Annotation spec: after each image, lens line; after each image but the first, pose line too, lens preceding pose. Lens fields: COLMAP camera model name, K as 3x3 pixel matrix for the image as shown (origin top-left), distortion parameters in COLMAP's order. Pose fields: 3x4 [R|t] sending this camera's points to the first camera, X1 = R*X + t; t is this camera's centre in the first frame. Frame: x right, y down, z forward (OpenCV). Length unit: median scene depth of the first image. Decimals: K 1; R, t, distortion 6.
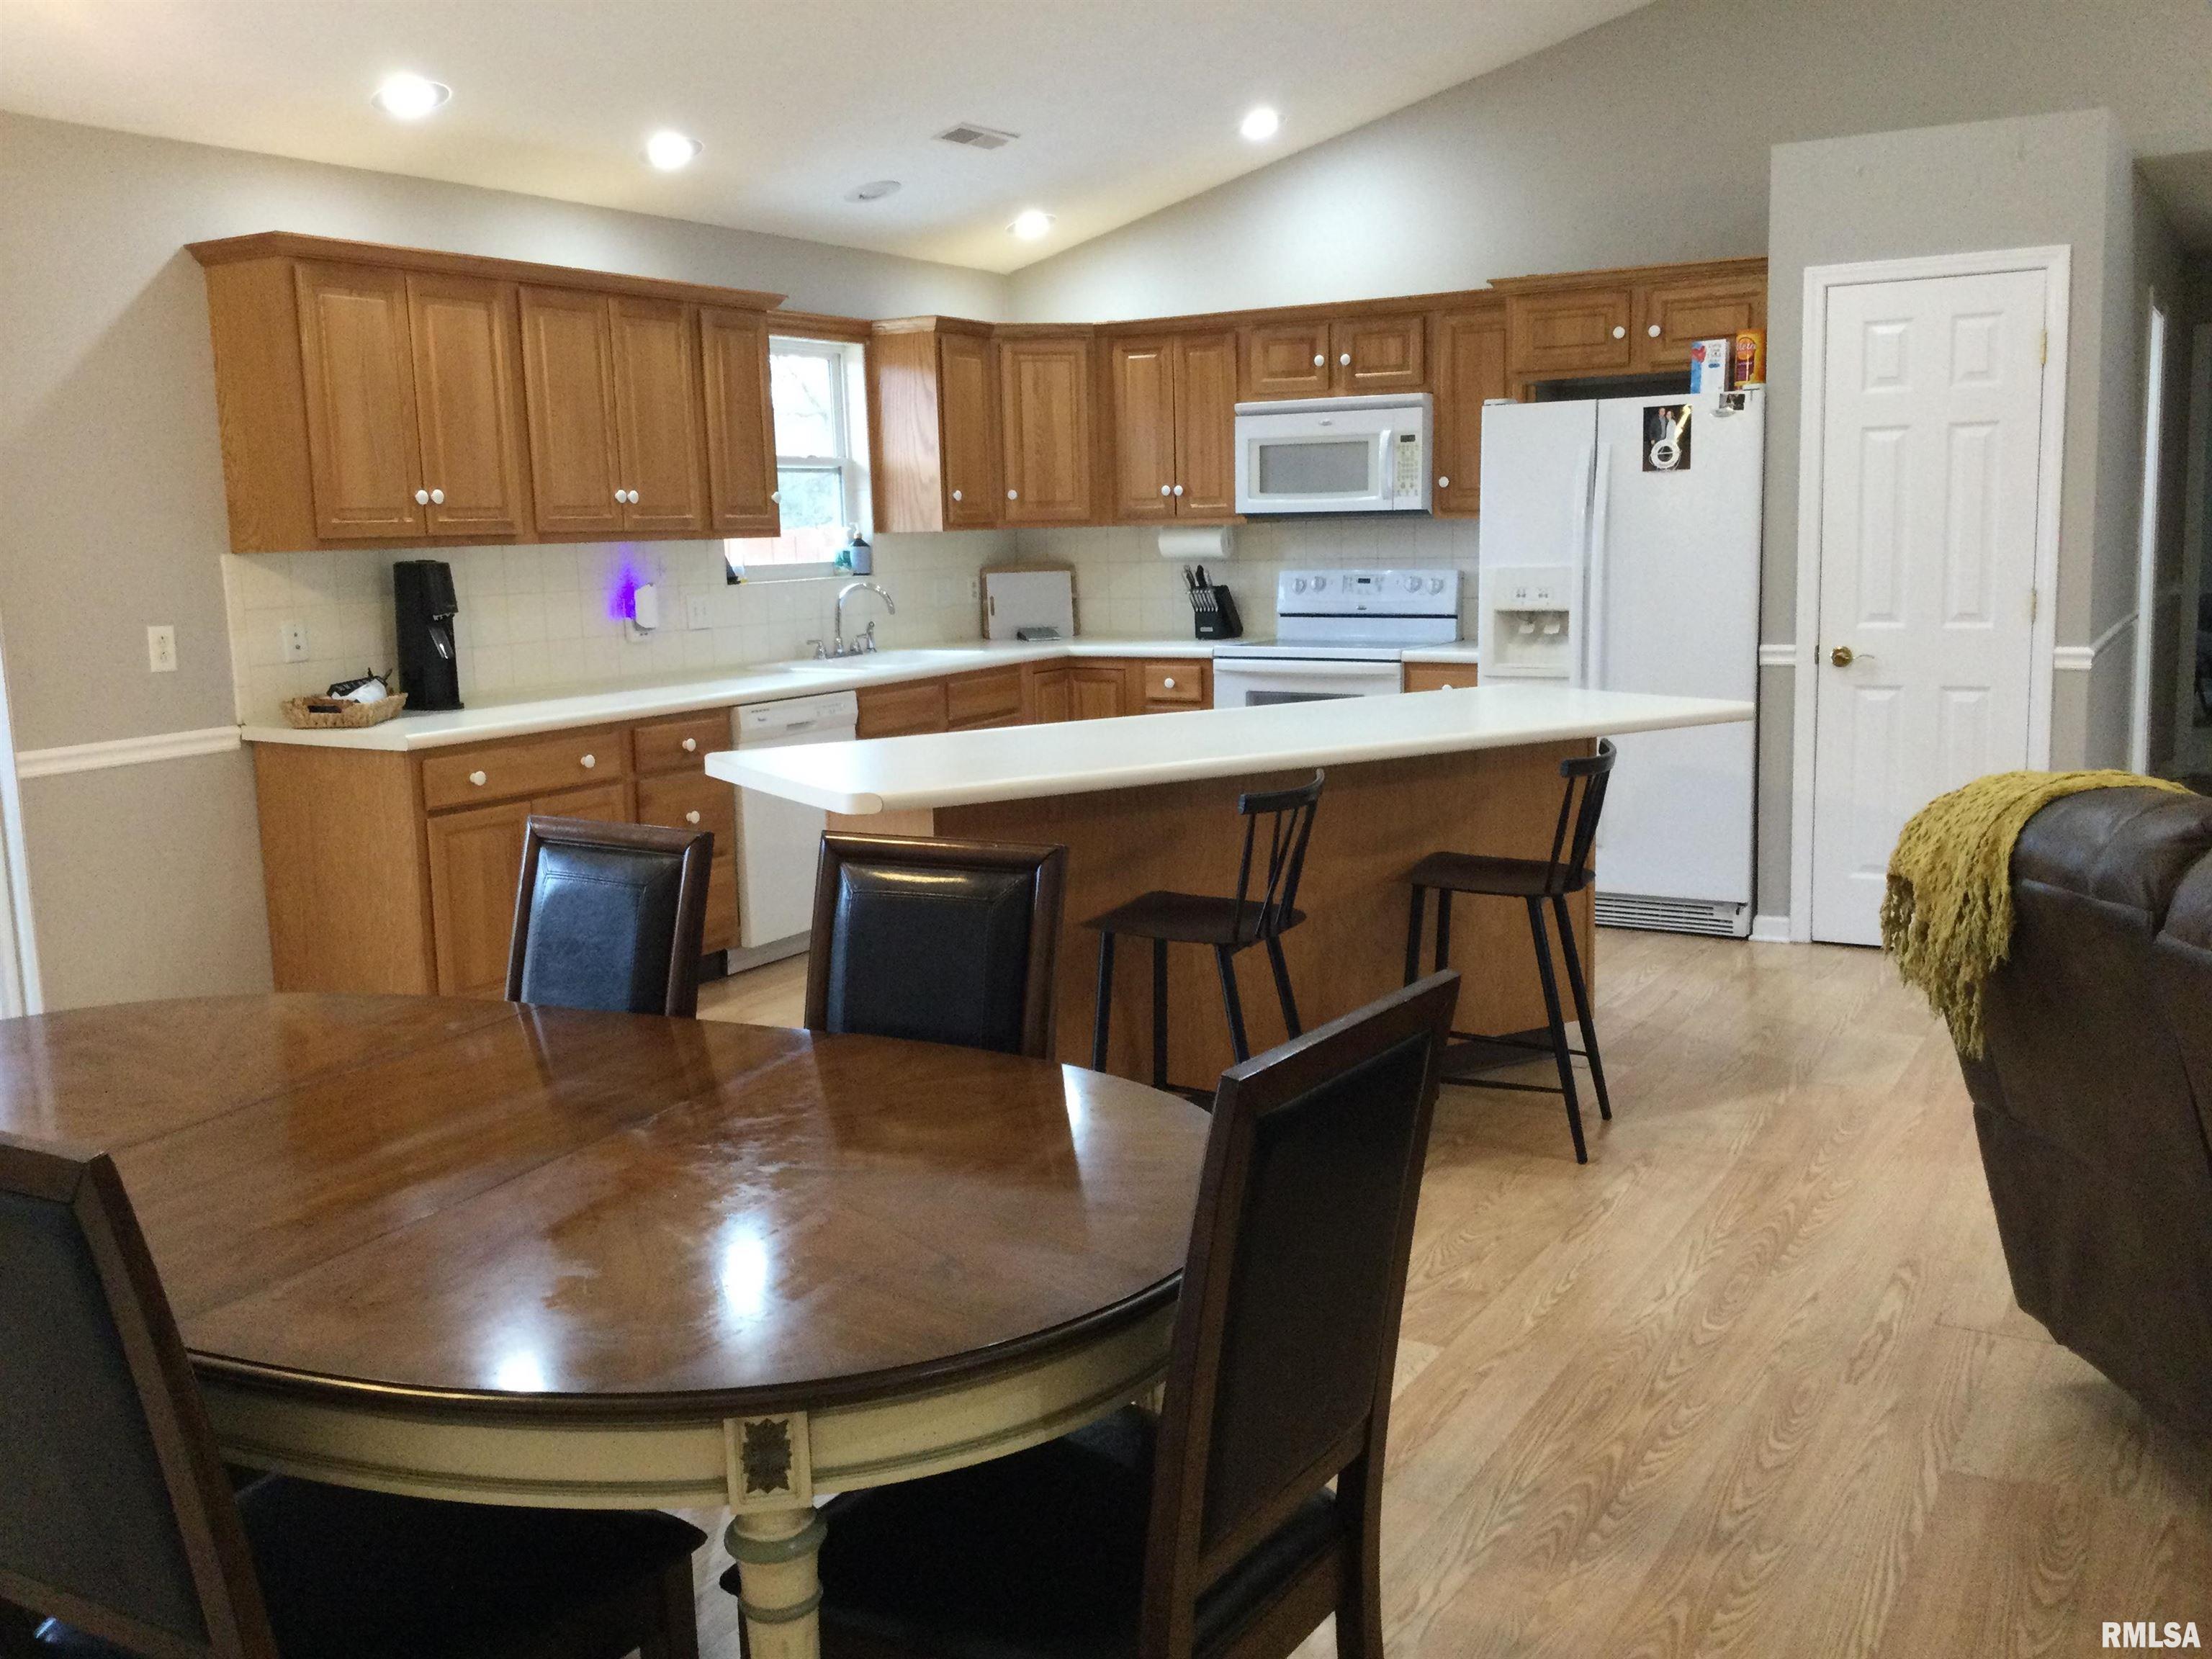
lens RADIAL K [[1979.9, 0, 1101.9], [0, 1979.9, 829.7], [0, 0, 1]] dist [0.142669, -0.302827]
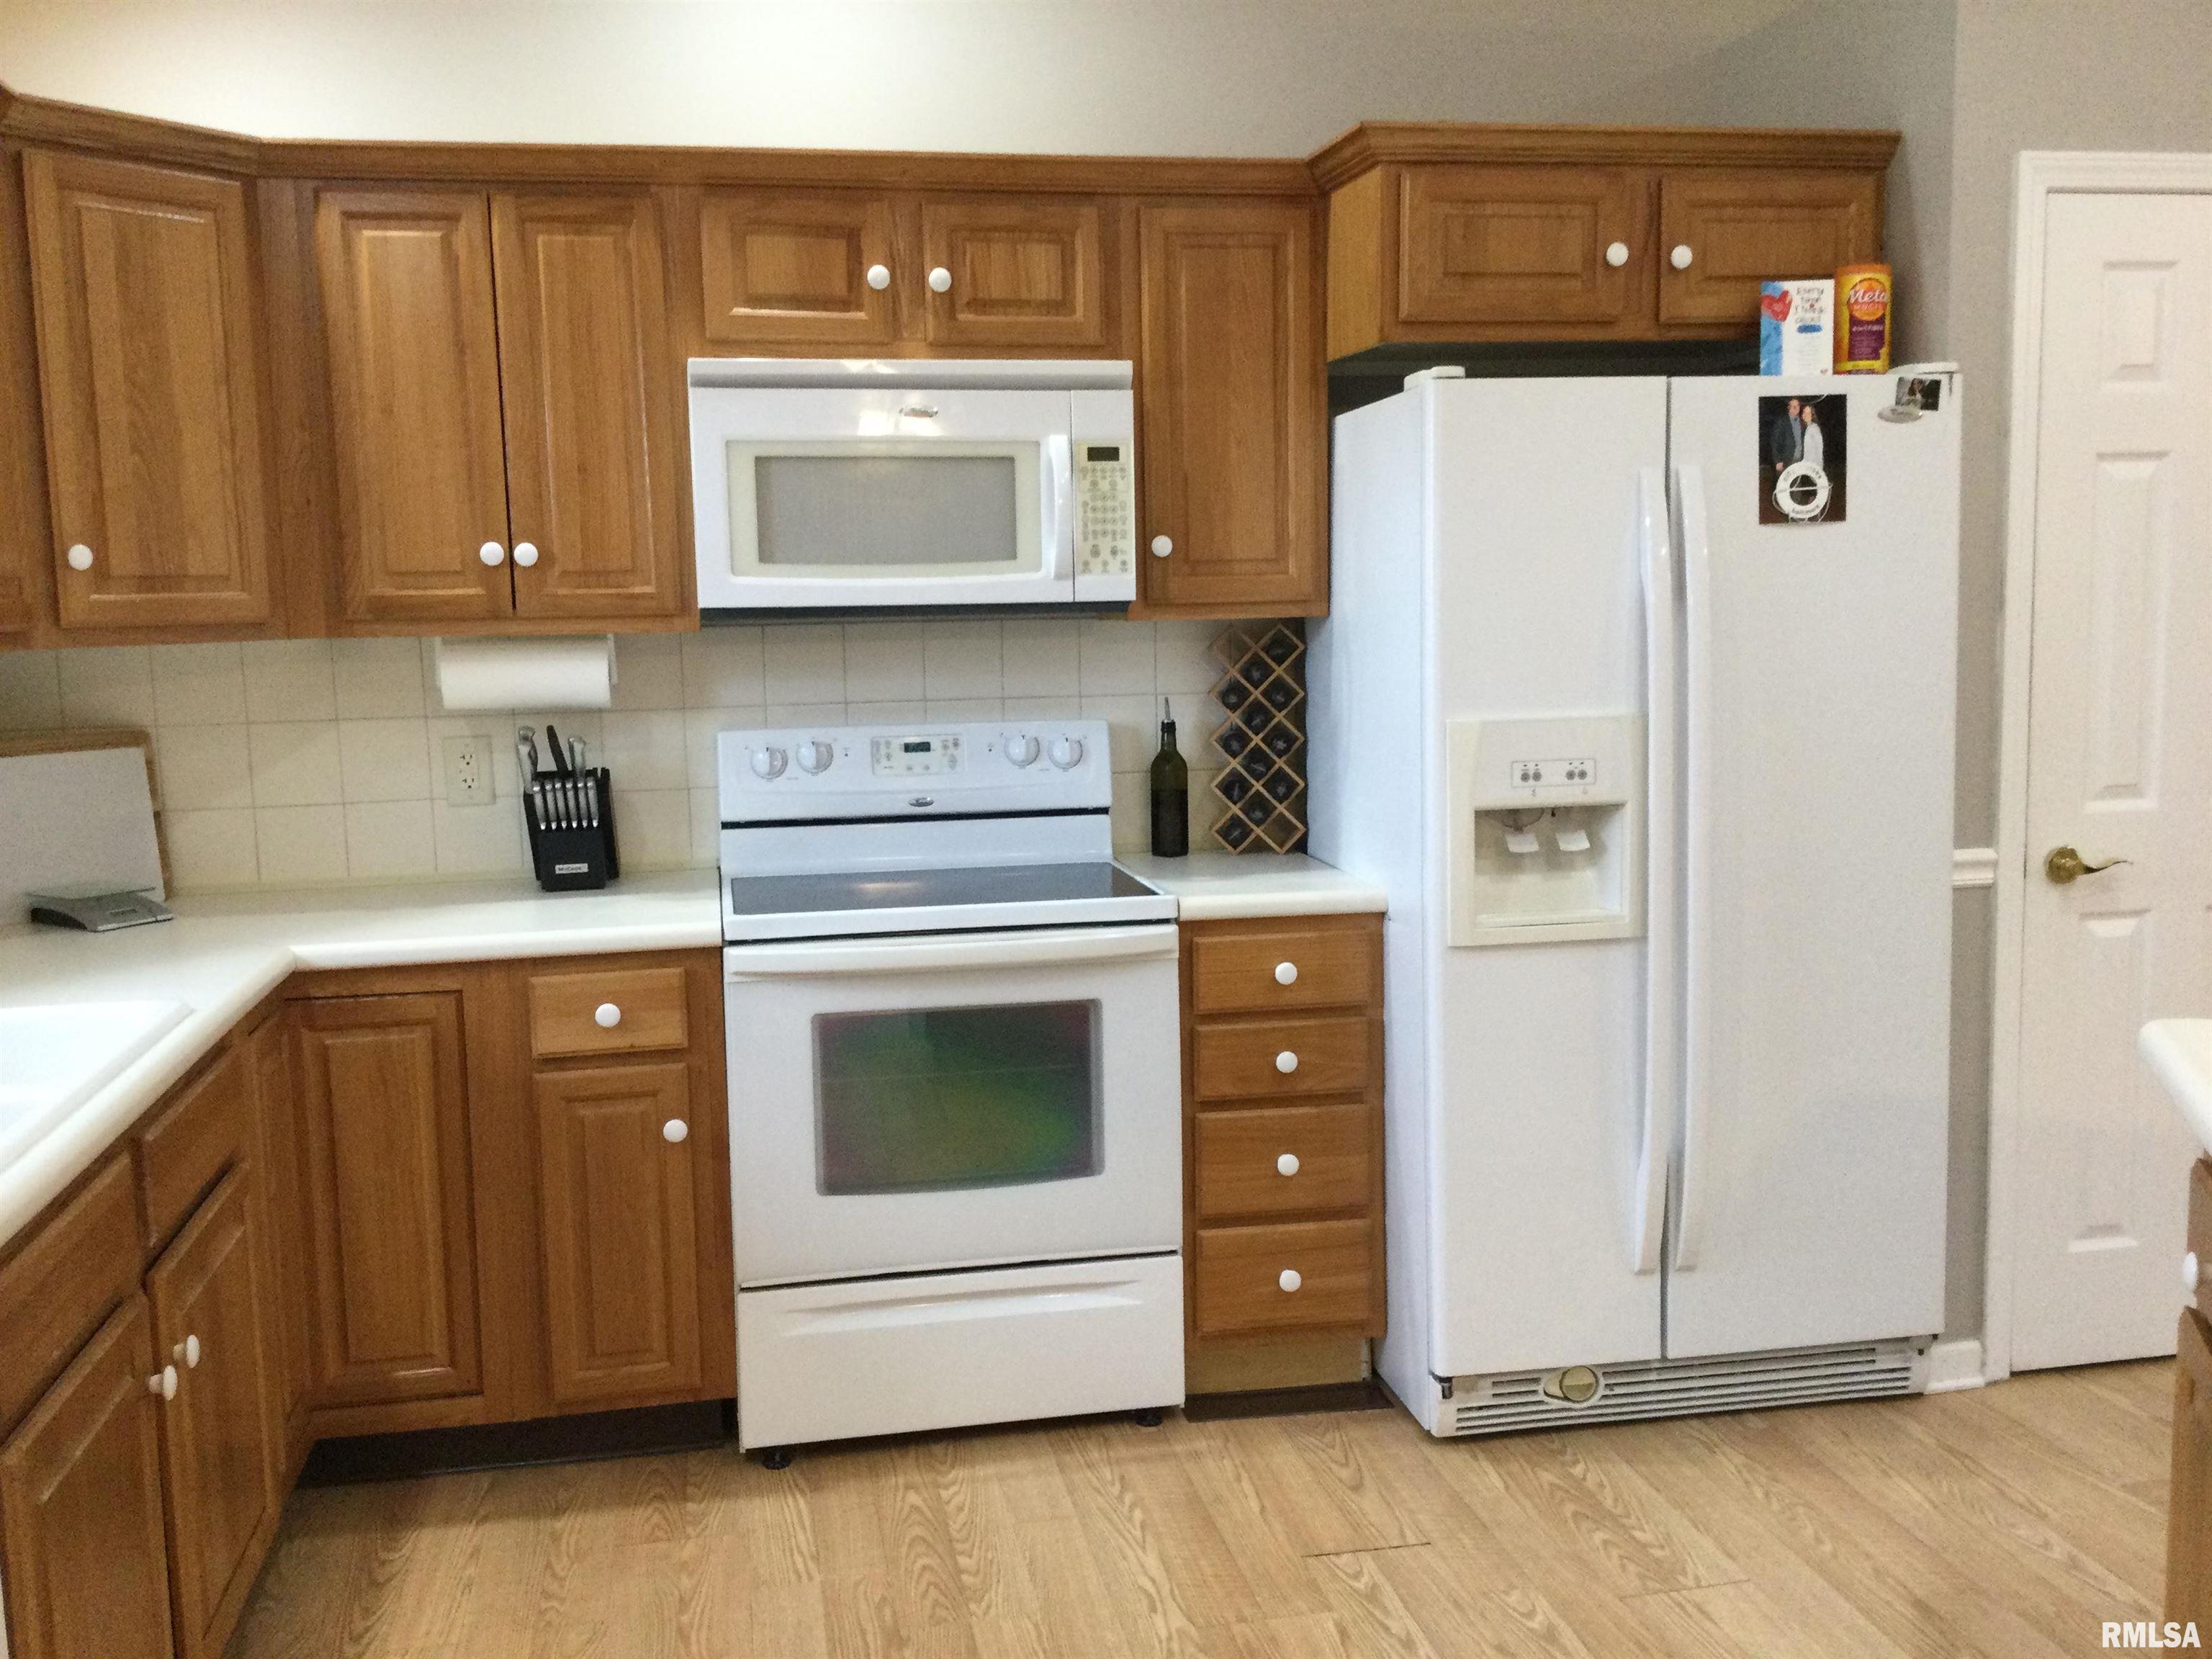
lens RADIAL K [[2006.9, 0, 1103.7], [0, 2006.9, 824.0], [0, 0, 1]] dist [0.135490, -0.287511]
pose [[0.750112, -0.069782, 0.657619, -0.184557], [0.108002, 0.993993, -0.017716, -0.107519], [-0.652432, 0.084313, 0.753142, 0.696215]]
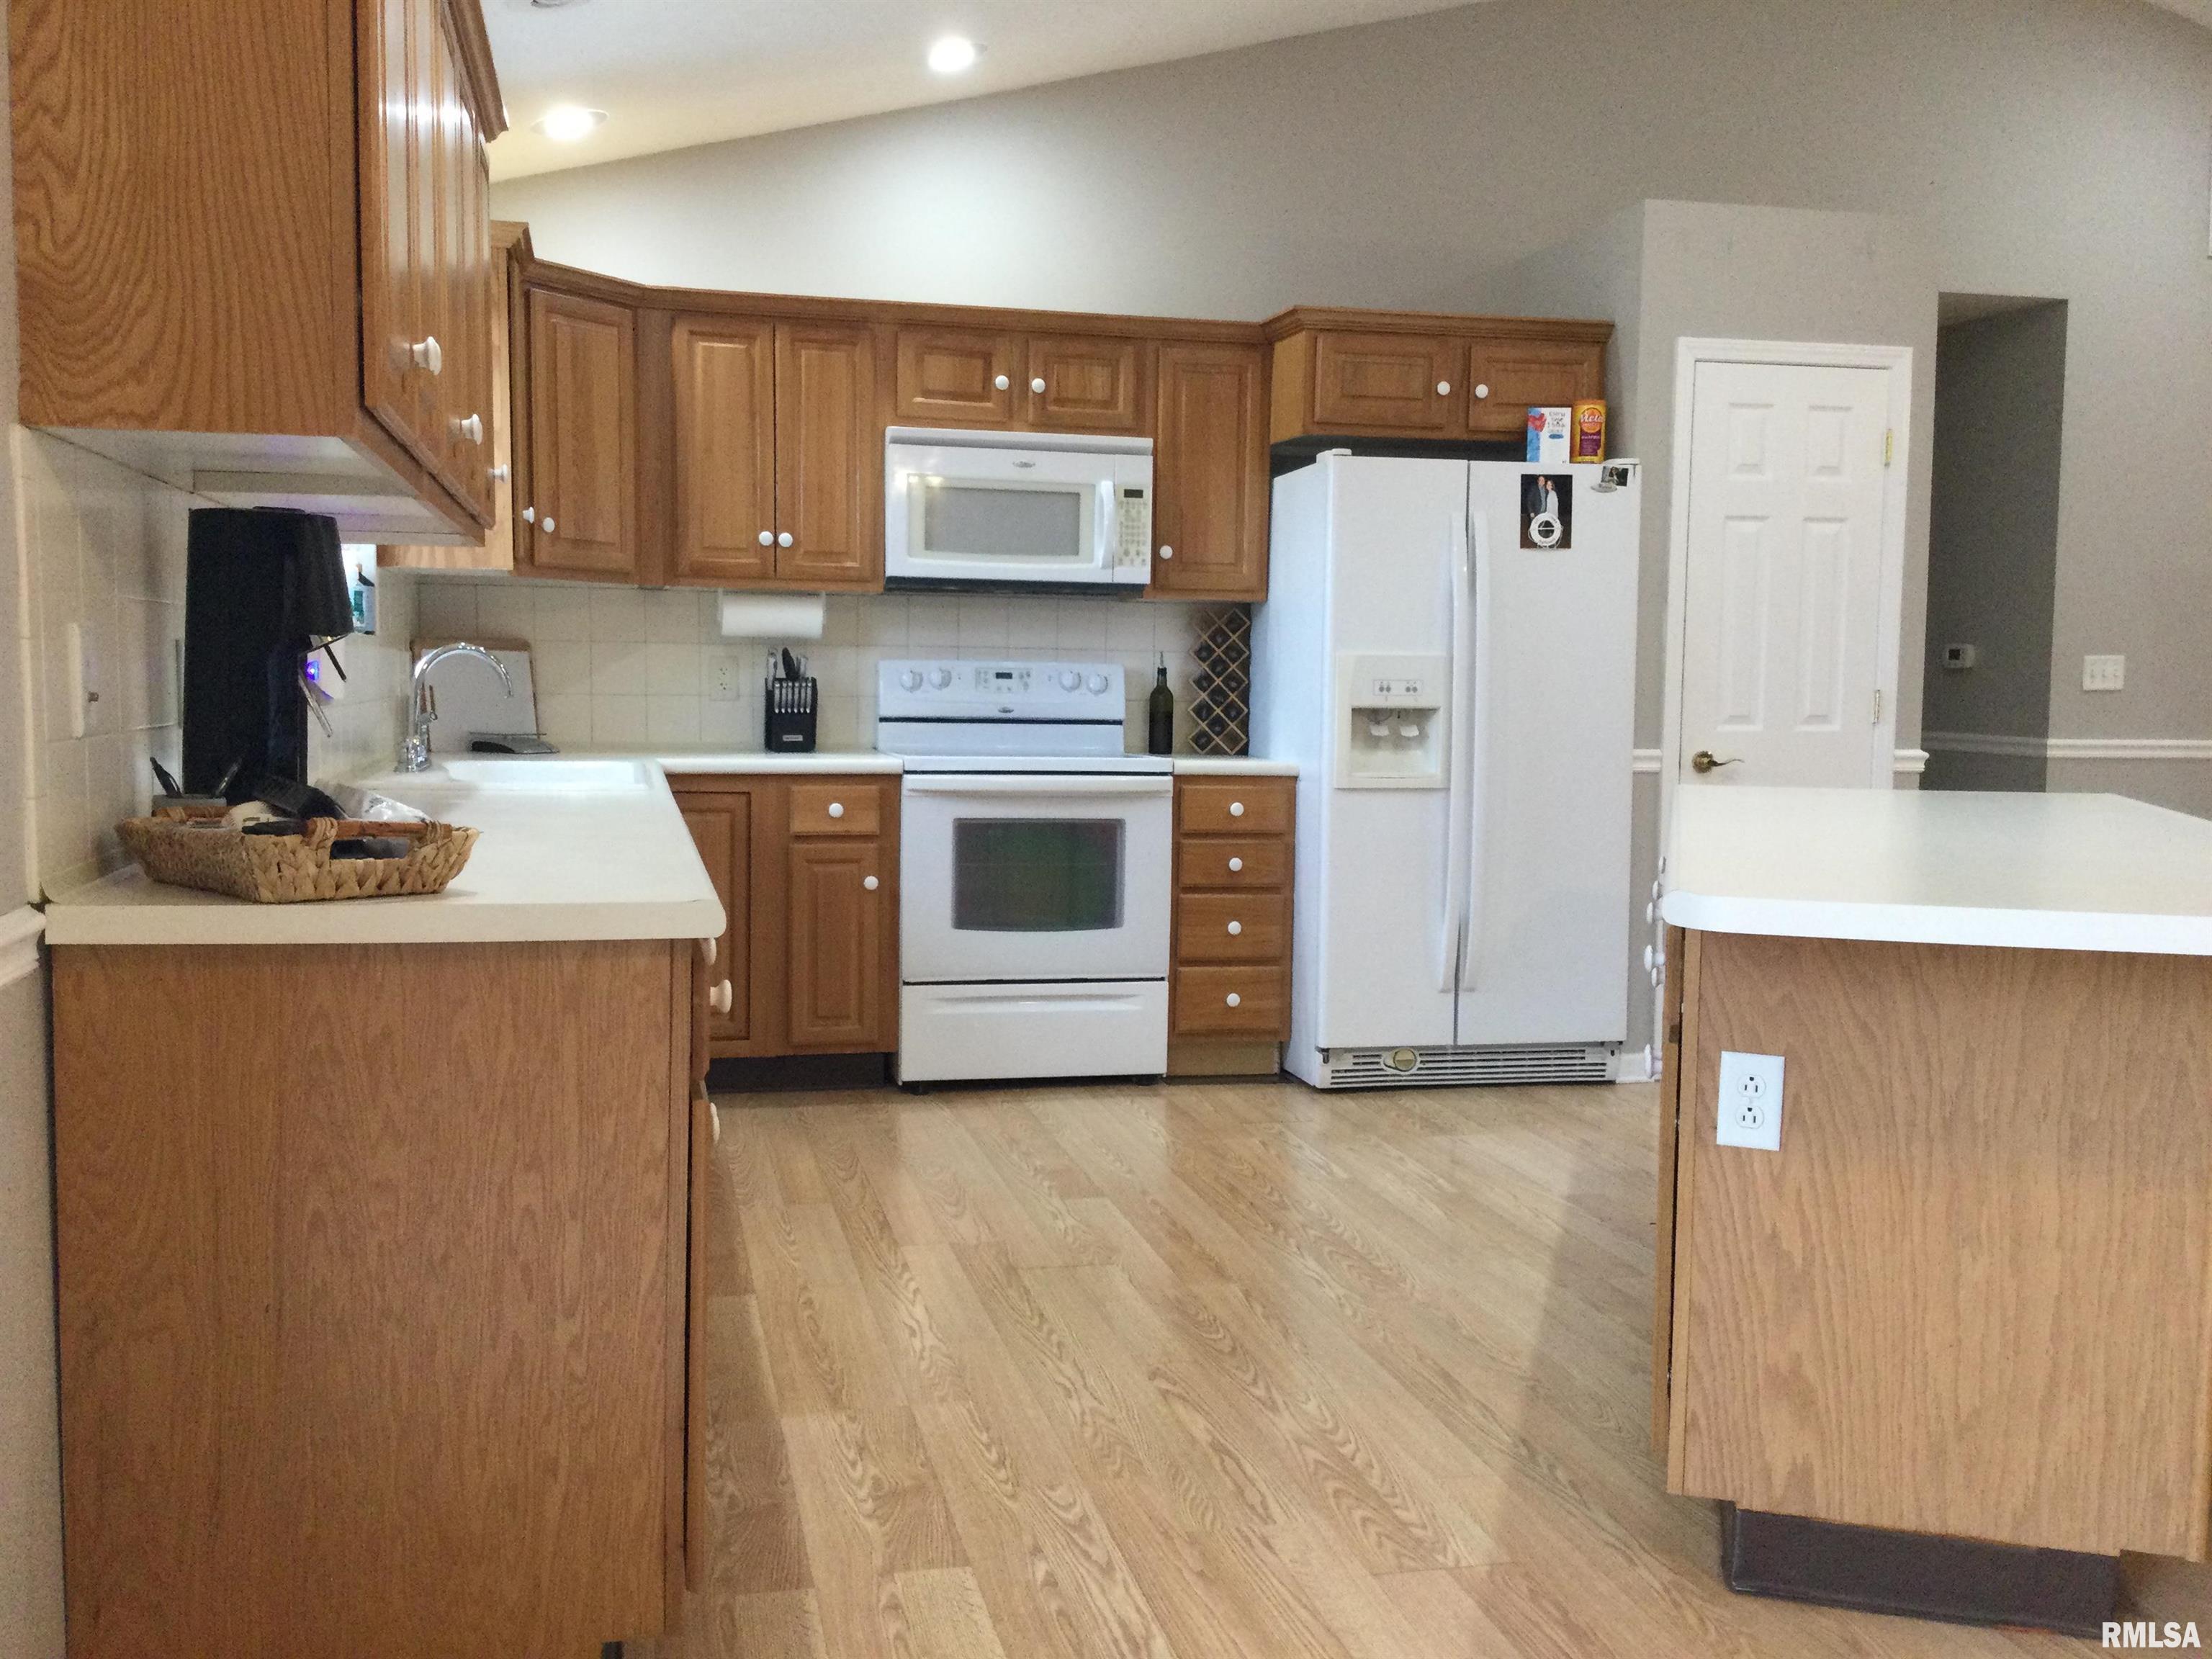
lens RADIAL K [[2008.0, 0, 1106.5], [0, 2008.0, 803.3], [0, 0, 1]] dist [0.133529, -0.269890]
pose [[0.719817, -0.010223, 0.694088, -0.438650], [0.078433, 0.994686, -0.066691, -0.024875], [-0.689718, 0.102445, 0.716794, 0.489012]]
